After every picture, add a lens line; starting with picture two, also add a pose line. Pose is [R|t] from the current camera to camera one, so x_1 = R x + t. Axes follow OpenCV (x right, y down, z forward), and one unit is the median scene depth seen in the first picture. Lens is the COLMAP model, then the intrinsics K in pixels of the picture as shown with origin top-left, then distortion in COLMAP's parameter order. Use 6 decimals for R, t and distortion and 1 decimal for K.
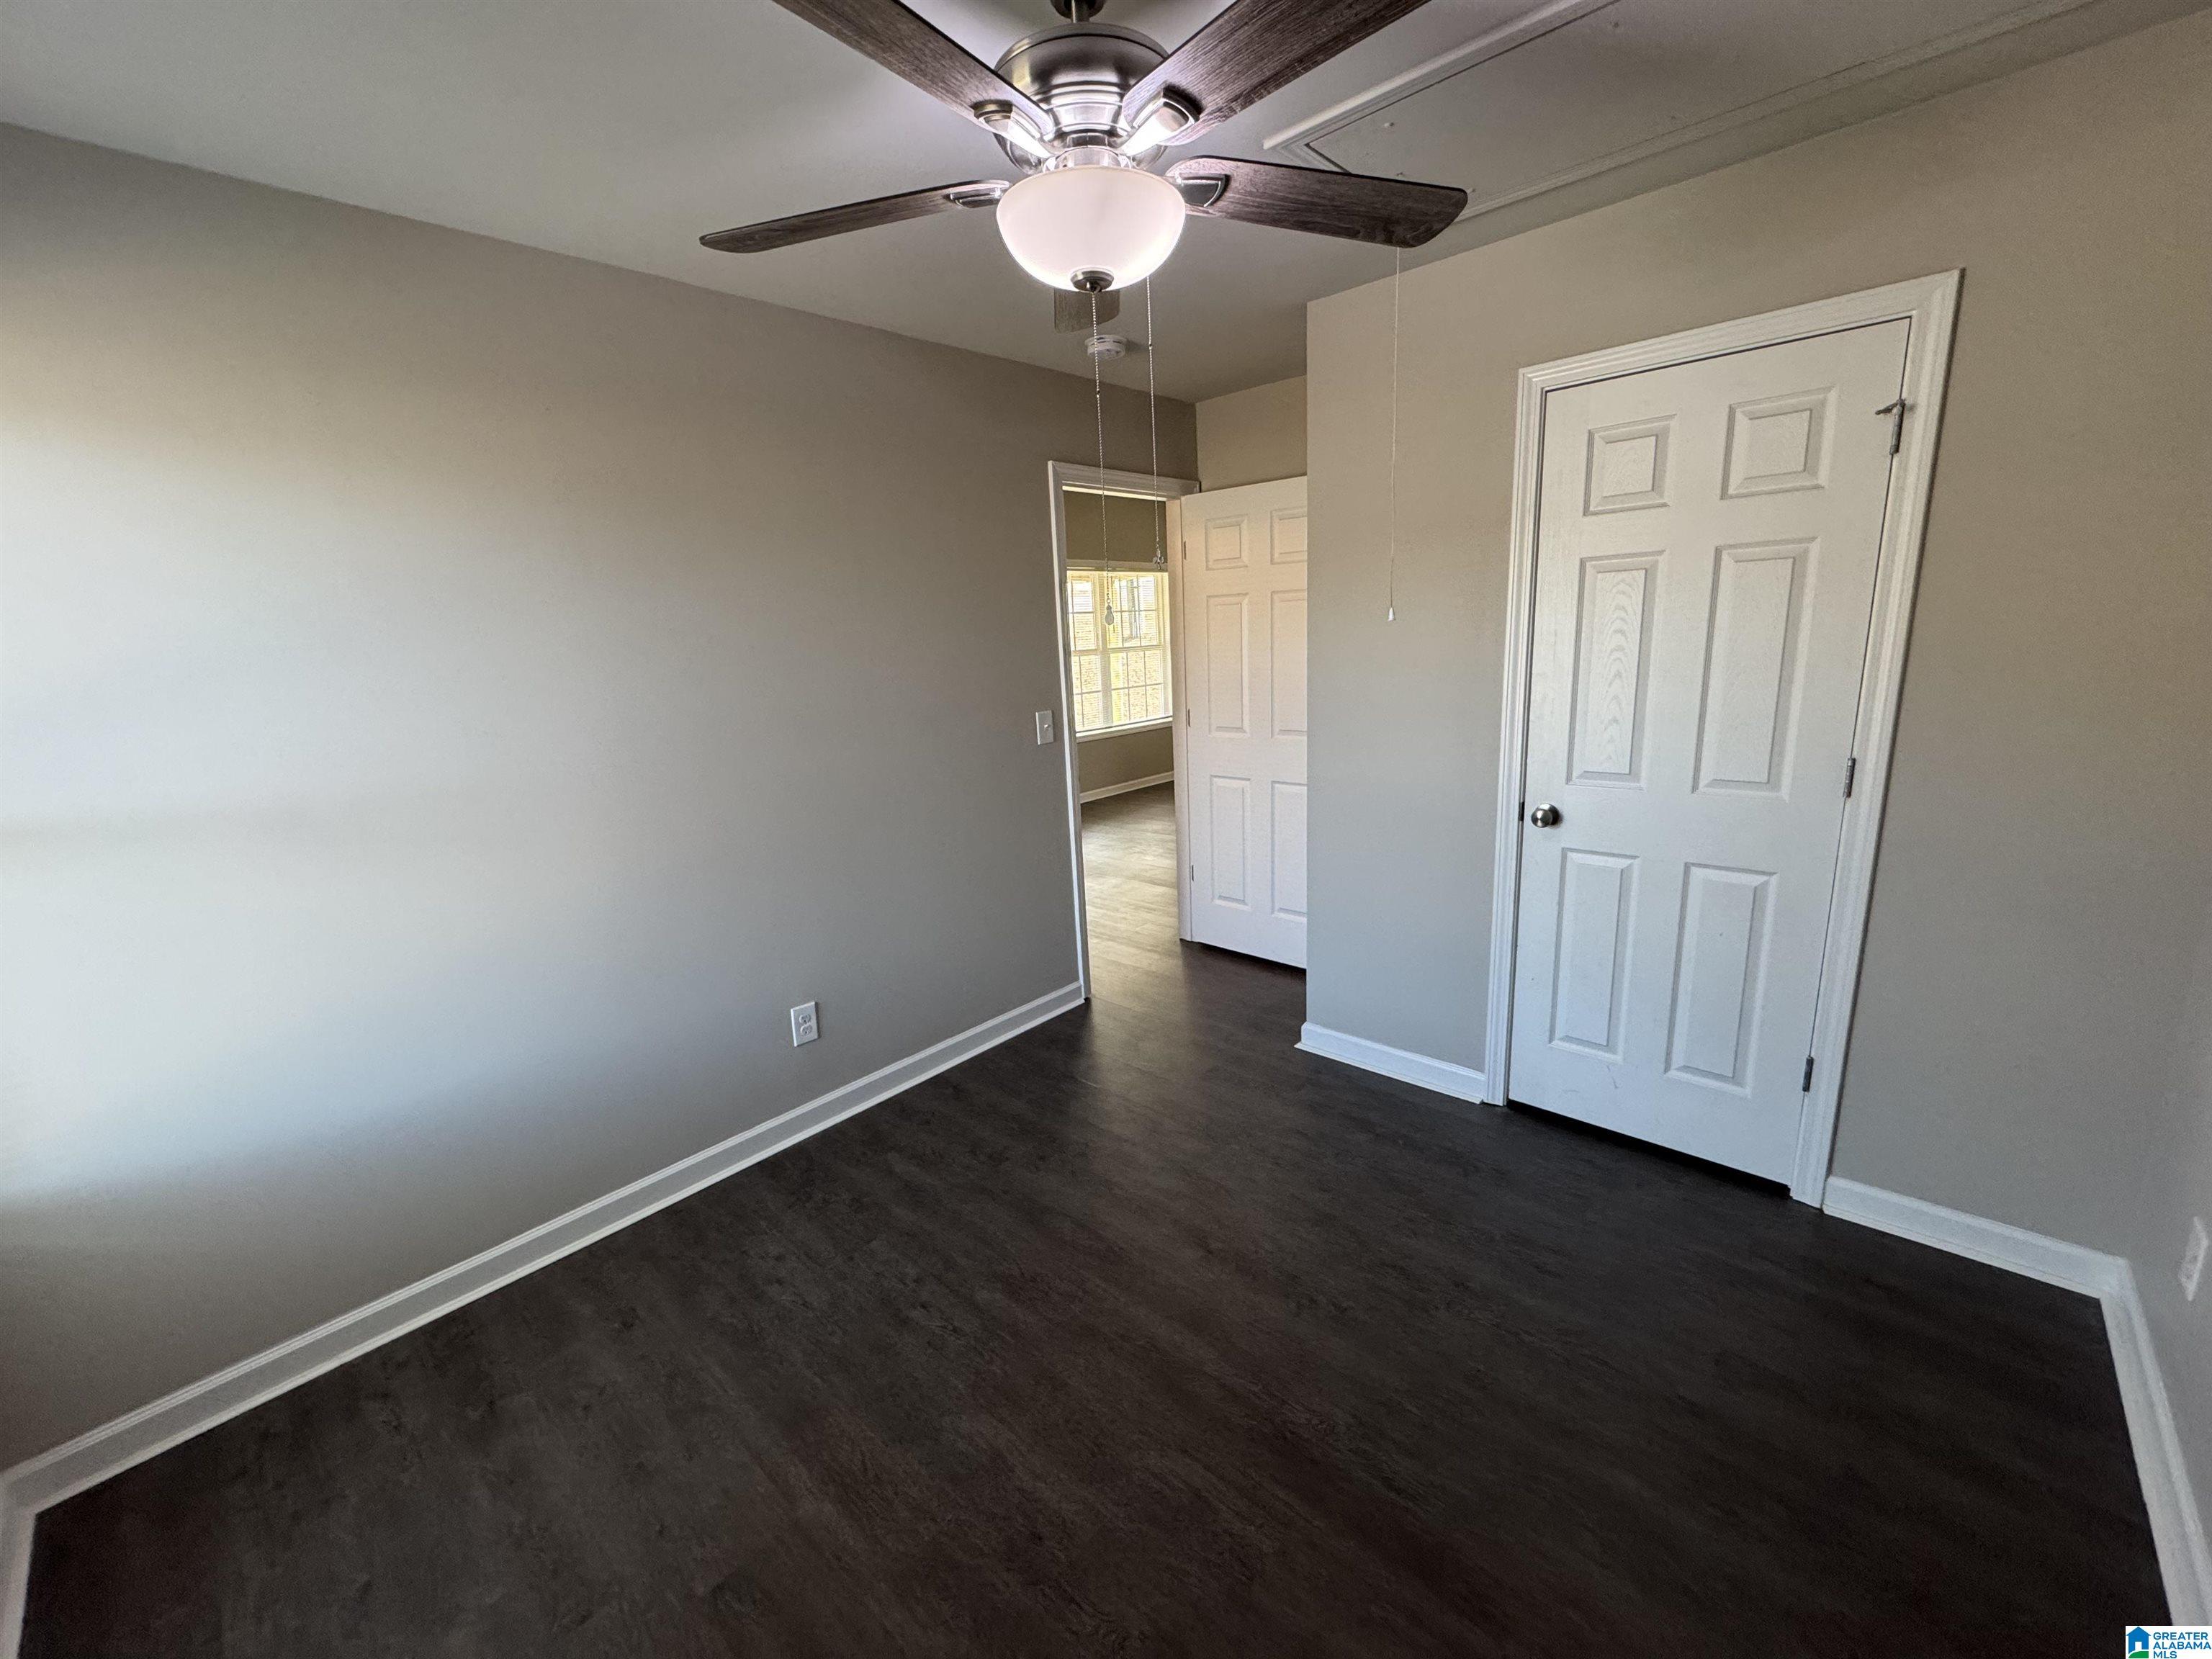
lens RADIAL K [[887.6, 0, 1124.1], [0, 887.6, 829.7], [0, 0, 1]] dist [-0.007462, 0.003956]
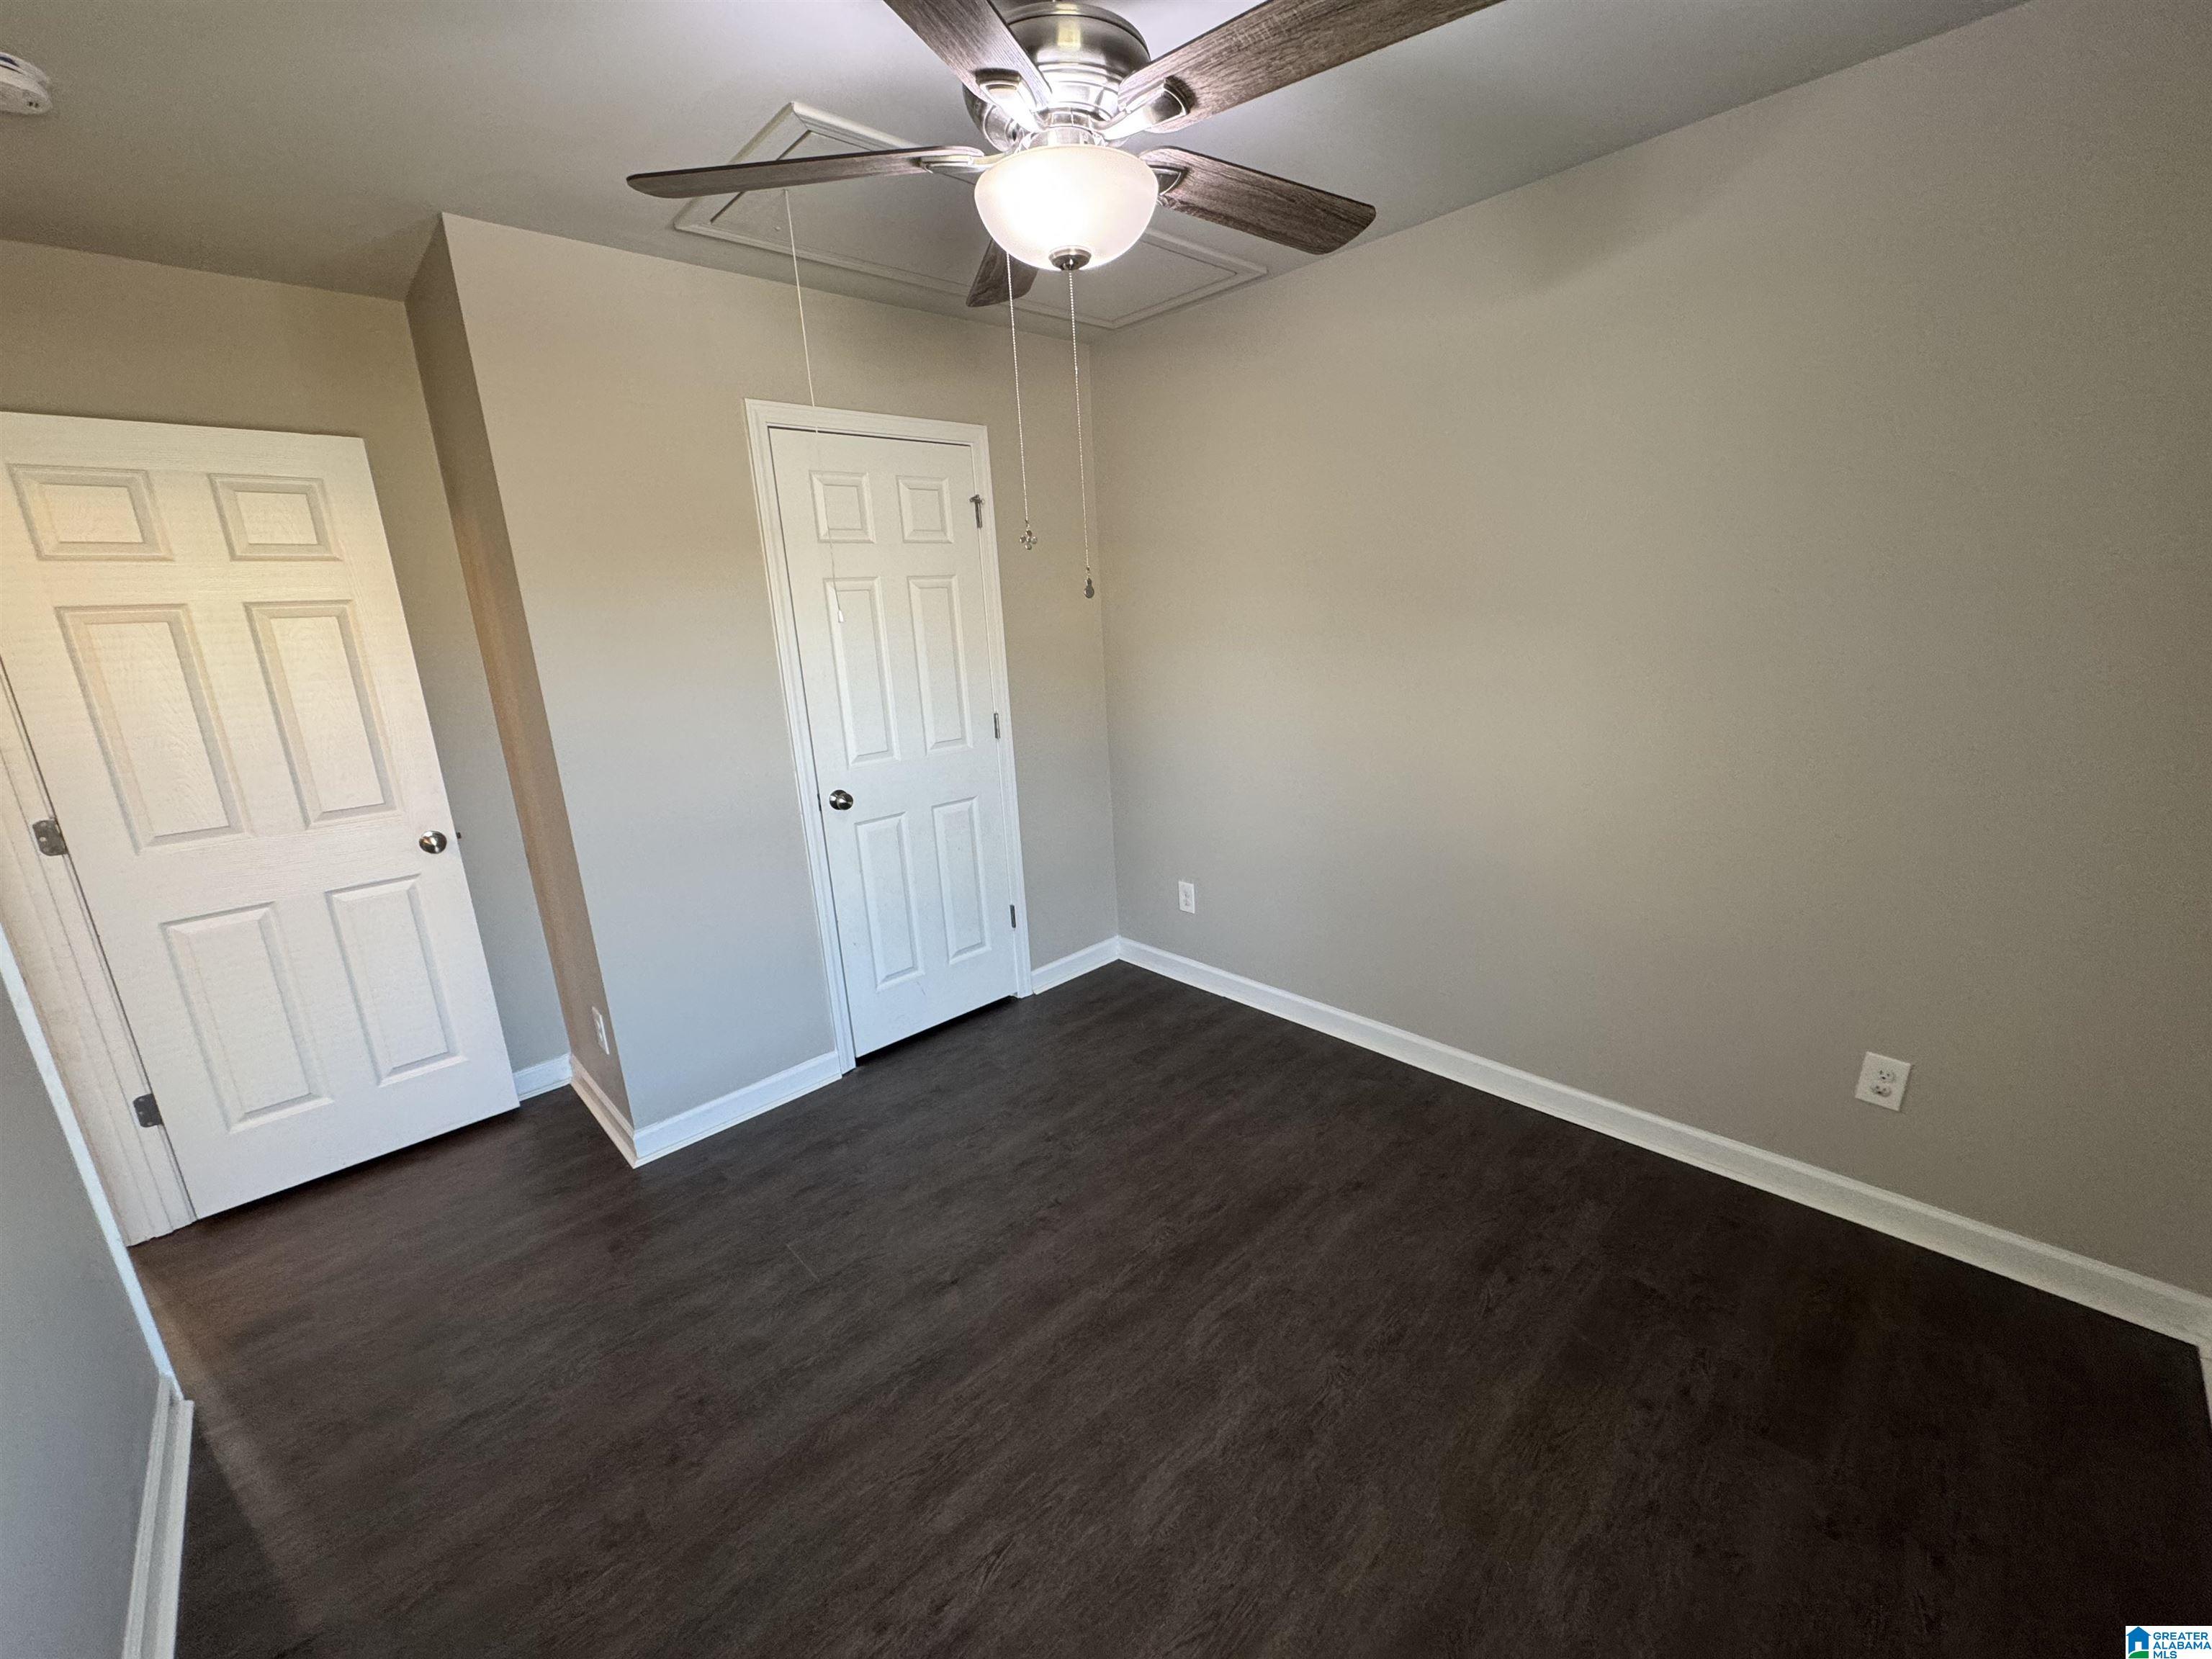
lens RADIAL K [[884.7, 0, 1093.3], [0, 884.7, 833.1], [0, 0, 1]] dist [-0.016652, 0.012854]
pose [[0.077020, -0.208260, 0.975036, -0.777424], [0.267496, 0.946403, 0.181015, -0.118365], [-0.960476, 0.246877, 0.128601, 0.677047]]
